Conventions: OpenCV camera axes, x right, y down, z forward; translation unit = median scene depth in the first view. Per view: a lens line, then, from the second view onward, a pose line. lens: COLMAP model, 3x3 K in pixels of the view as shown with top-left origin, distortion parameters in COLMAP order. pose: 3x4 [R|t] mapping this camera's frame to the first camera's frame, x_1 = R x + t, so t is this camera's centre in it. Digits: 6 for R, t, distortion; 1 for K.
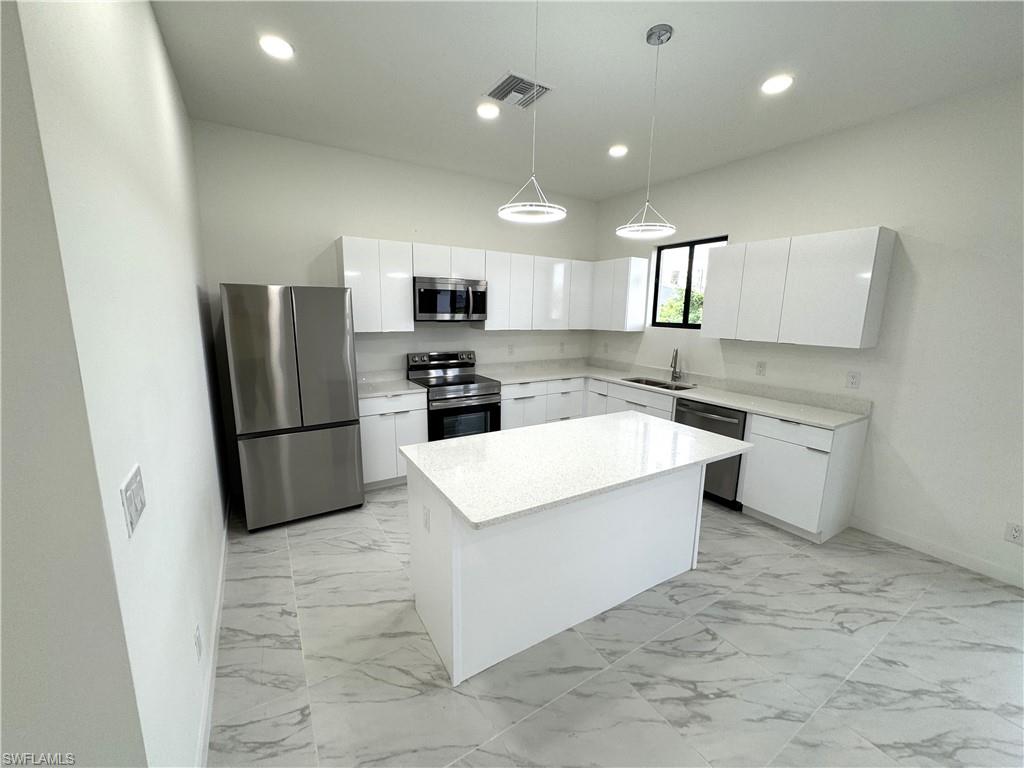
lens RADIAL K [[406.6, 0, 512.4], [0, 406.6, 382.7], [0, 0, 1]] dist [0.002726, 0.000466]
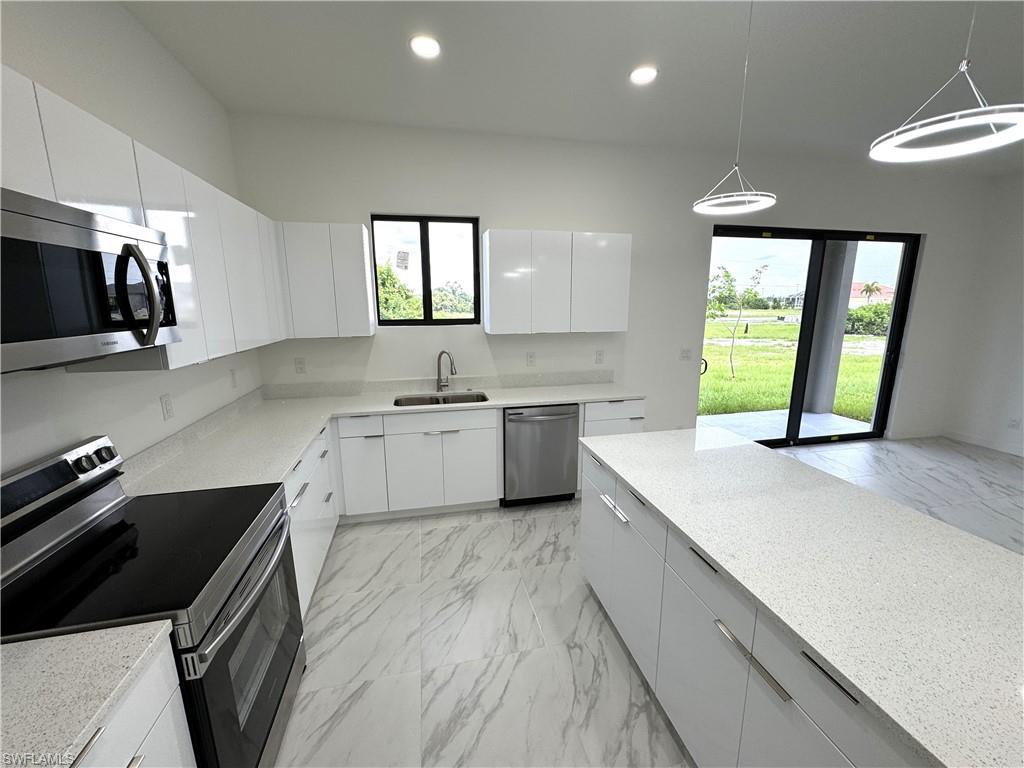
lens RADIAL K [[406.6, 0, 512.4], [0, 406.6, 382.7], [0, 0, 1]] dist [0.002726, 0.000466]
pose [[0.330779, -0.203983, 0.921399, -0.299622], [0.175130, 0.972669, 0.152462, -0.119400], [-0.927316, 0.110934, 0.357462, 0.579150]]
